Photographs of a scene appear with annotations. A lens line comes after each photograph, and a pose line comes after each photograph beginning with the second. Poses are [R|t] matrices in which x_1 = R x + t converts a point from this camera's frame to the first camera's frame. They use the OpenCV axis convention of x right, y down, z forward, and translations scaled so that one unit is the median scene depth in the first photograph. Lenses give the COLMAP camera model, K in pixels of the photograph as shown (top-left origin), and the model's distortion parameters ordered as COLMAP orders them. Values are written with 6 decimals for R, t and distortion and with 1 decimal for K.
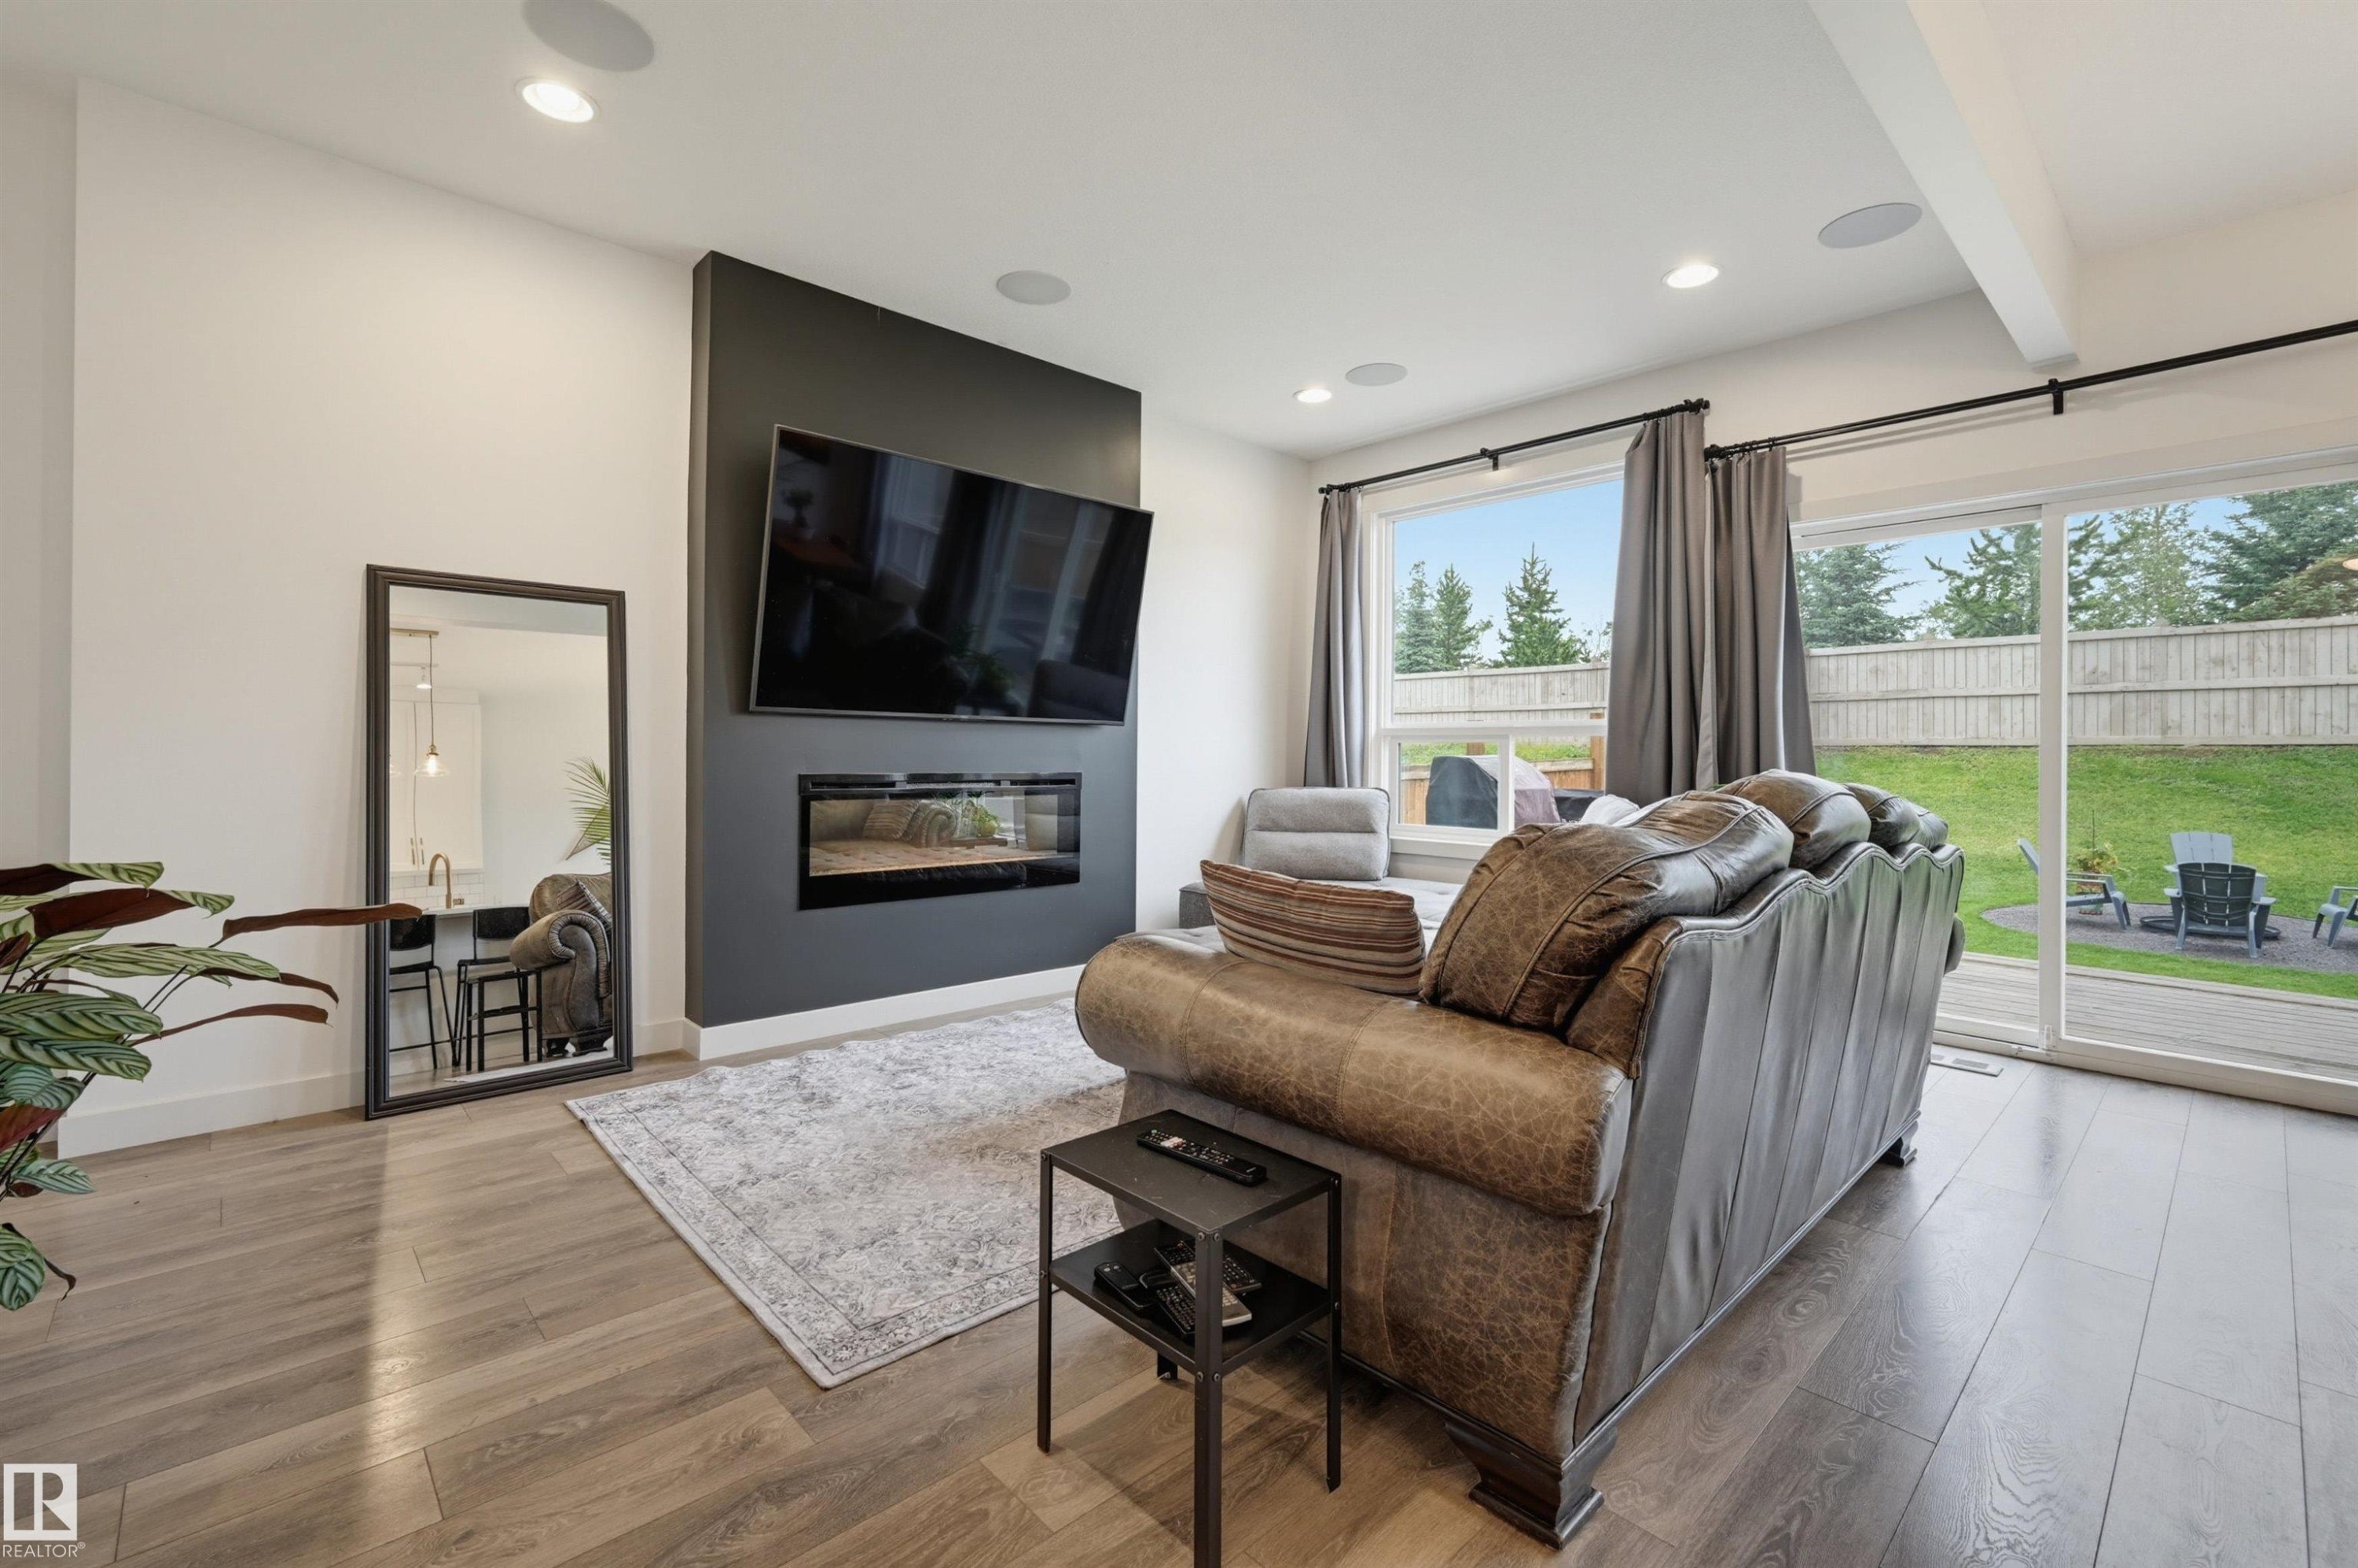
lens RADIAL K [[997.8, 0, 1189.9], [0, 997.8, 751.5], [0, 0, 1]] dist [0.000226, 0.000674]
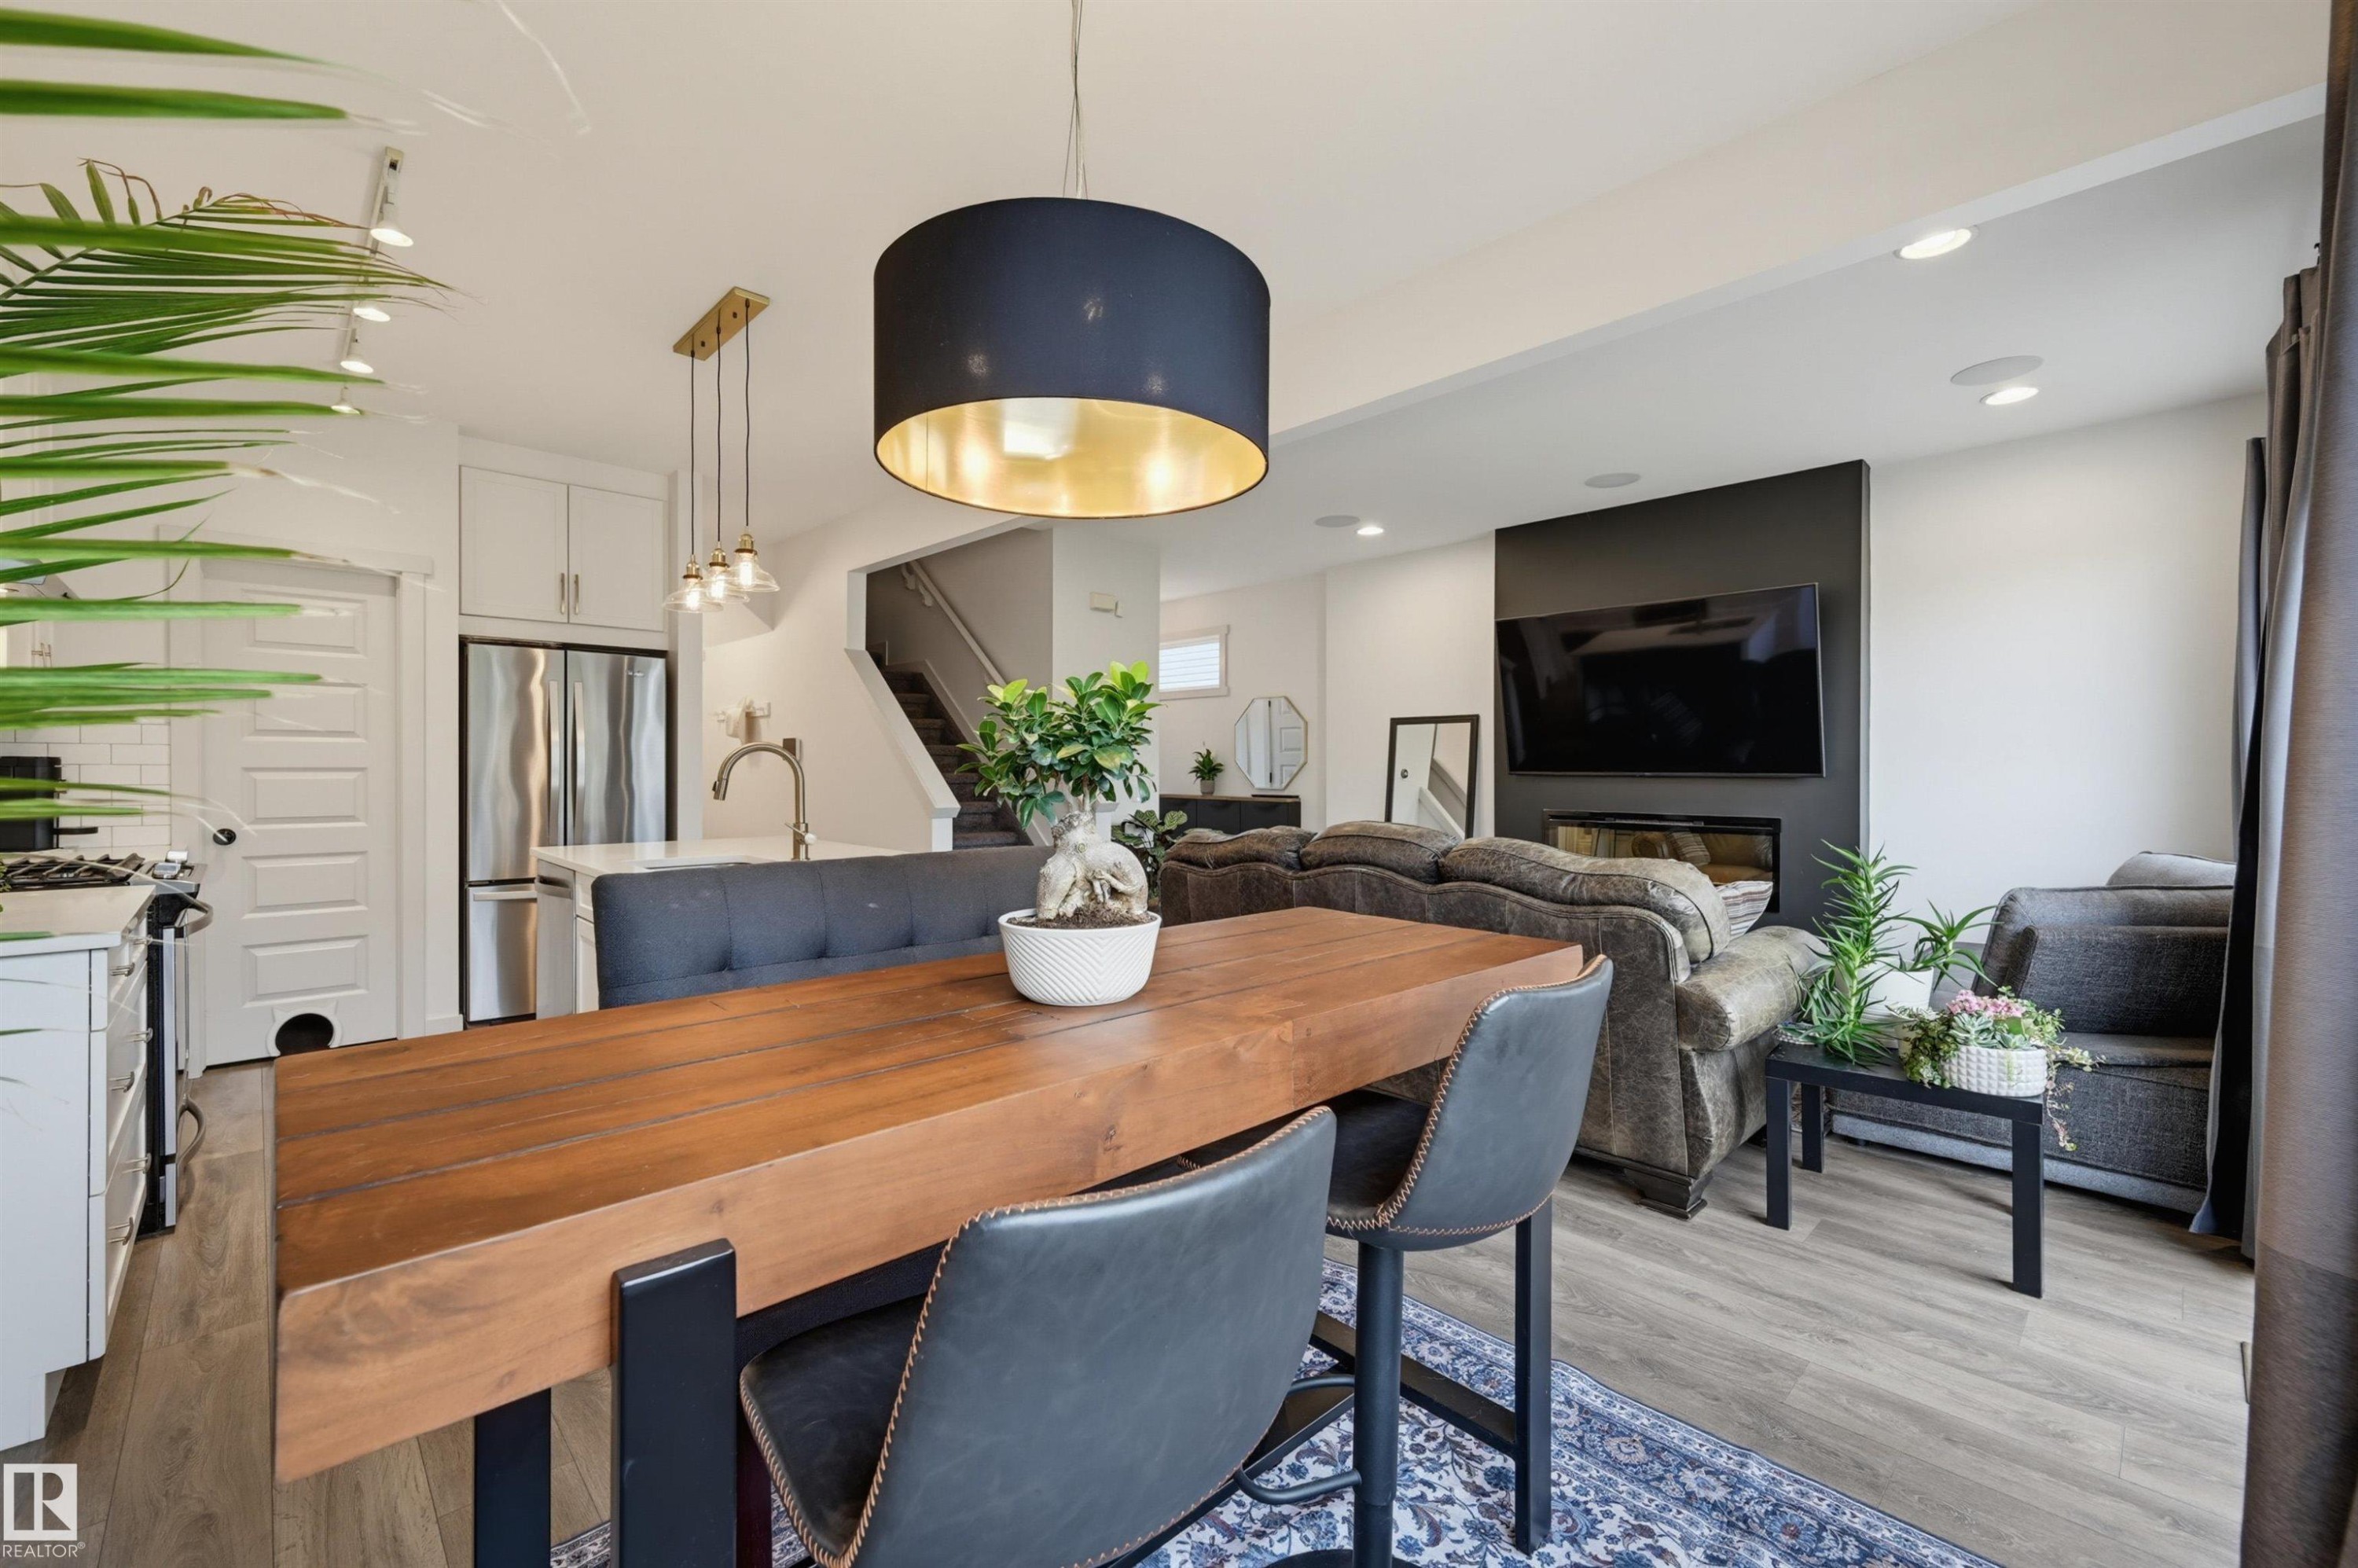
lens RADIAL K [[997.8, 0, 1170.5], [0, 997.8, 779.3], [0, 0, 1]] dist [0.000226, 0.000674]
pose [[-0.007557, 0.000976, -0.999971, 1.147718], [-0.003119, 0.999995, 0.000999, -0.025088], [0.999967, 0.003126, -0.007554, 0.328909]]
